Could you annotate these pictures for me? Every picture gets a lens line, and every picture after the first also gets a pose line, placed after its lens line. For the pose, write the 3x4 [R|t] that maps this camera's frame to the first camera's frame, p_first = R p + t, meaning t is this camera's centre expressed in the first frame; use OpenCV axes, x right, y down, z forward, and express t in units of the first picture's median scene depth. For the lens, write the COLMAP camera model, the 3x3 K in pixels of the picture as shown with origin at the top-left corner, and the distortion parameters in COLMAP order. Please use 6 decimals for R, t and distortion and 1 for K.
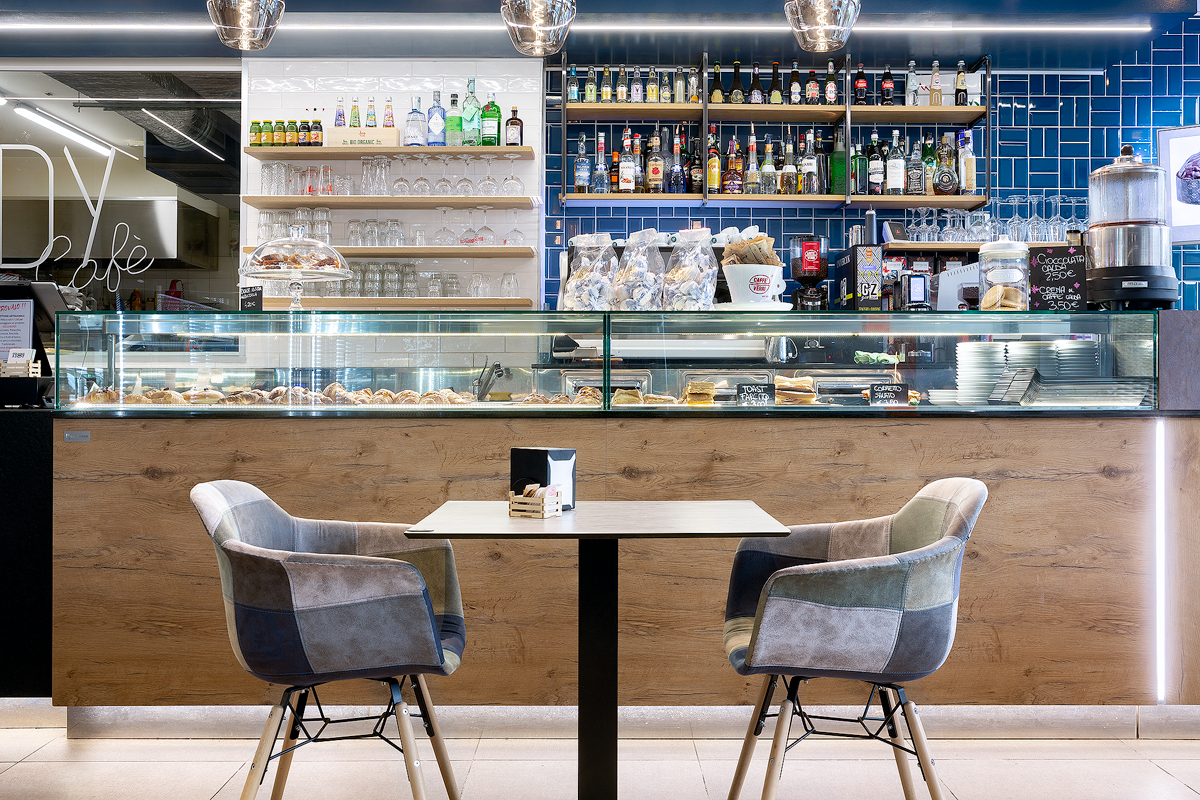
lens RADIAL K [[1196.7, 0, 611.3], [0, 1196.7, 399.5], [0, 0, 1]] dist [-0.042871, 0.117019]
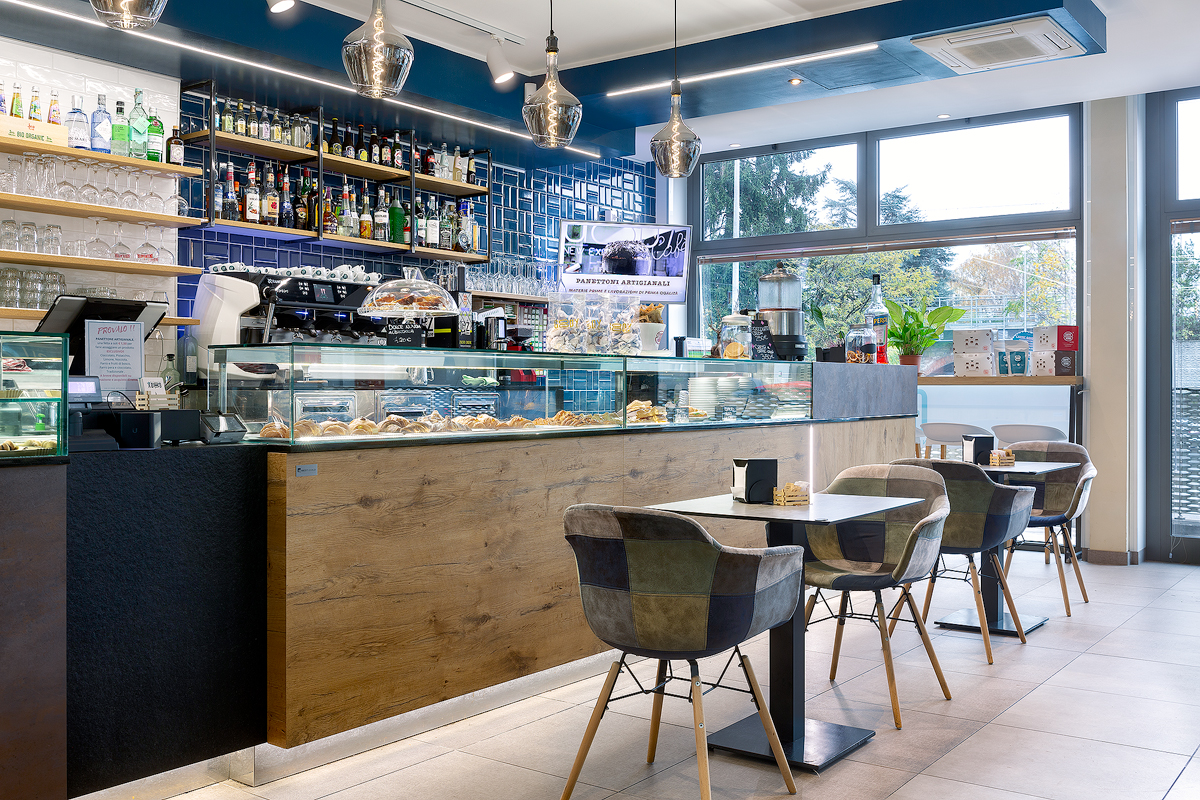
lens RADIAL K [[1157.9, 0, 600.0], [0, 1157.9, 400.0], [0, 0, 1]] dist [-0.018187, -0.019391]
pose [[0.600892, -0.009259, 0.799277, -0.630498], [0.008308, 0.999951, 0.005337, -0.018019], [-0.799287, 0.003433, 0.600940, 0.136148]]
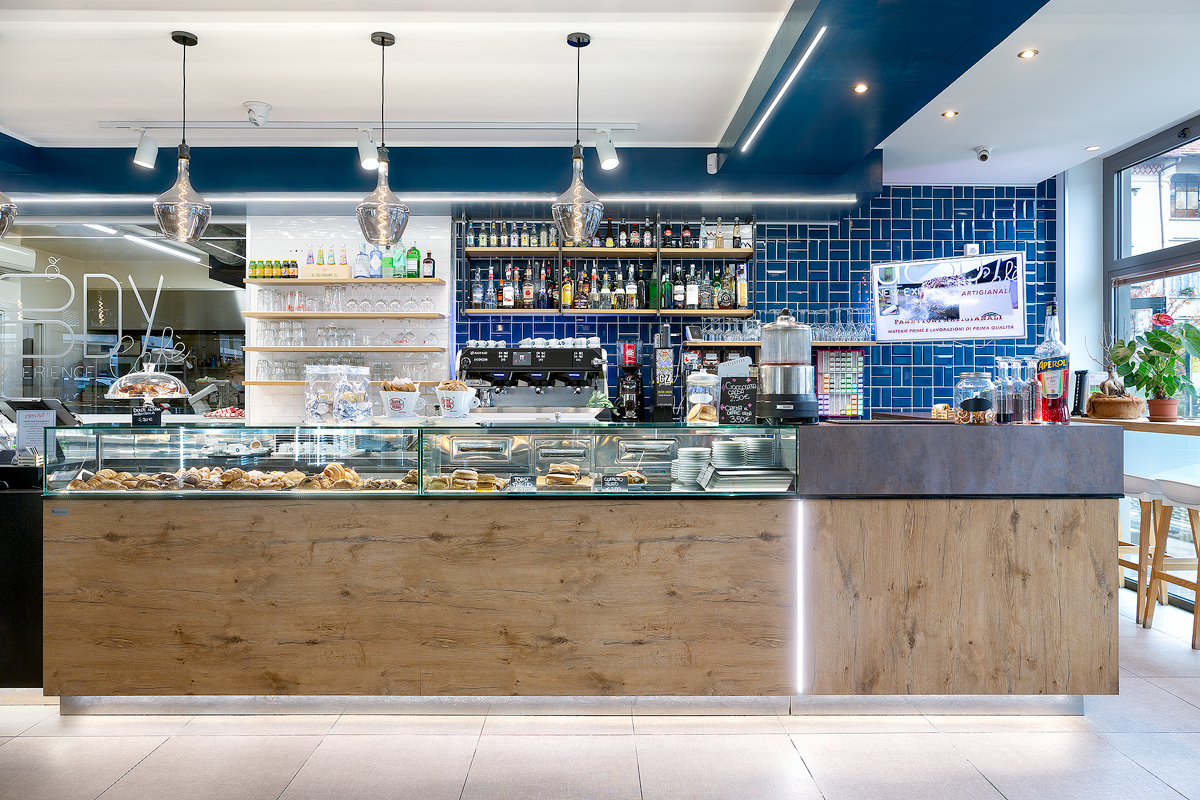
lens RADIAL K [[813.0, 0, 600.0], [0, 813.0, 400.0], [0, 0, 1]] dist [-0.034253, 0.052203]
pose [[0.999997, -0.000717, -0.002357, 0.128688], [0.000729, 0.999987, 0.005088, -0.065732], [0.002354, -0.005090, 0.999984, 0.005504]]
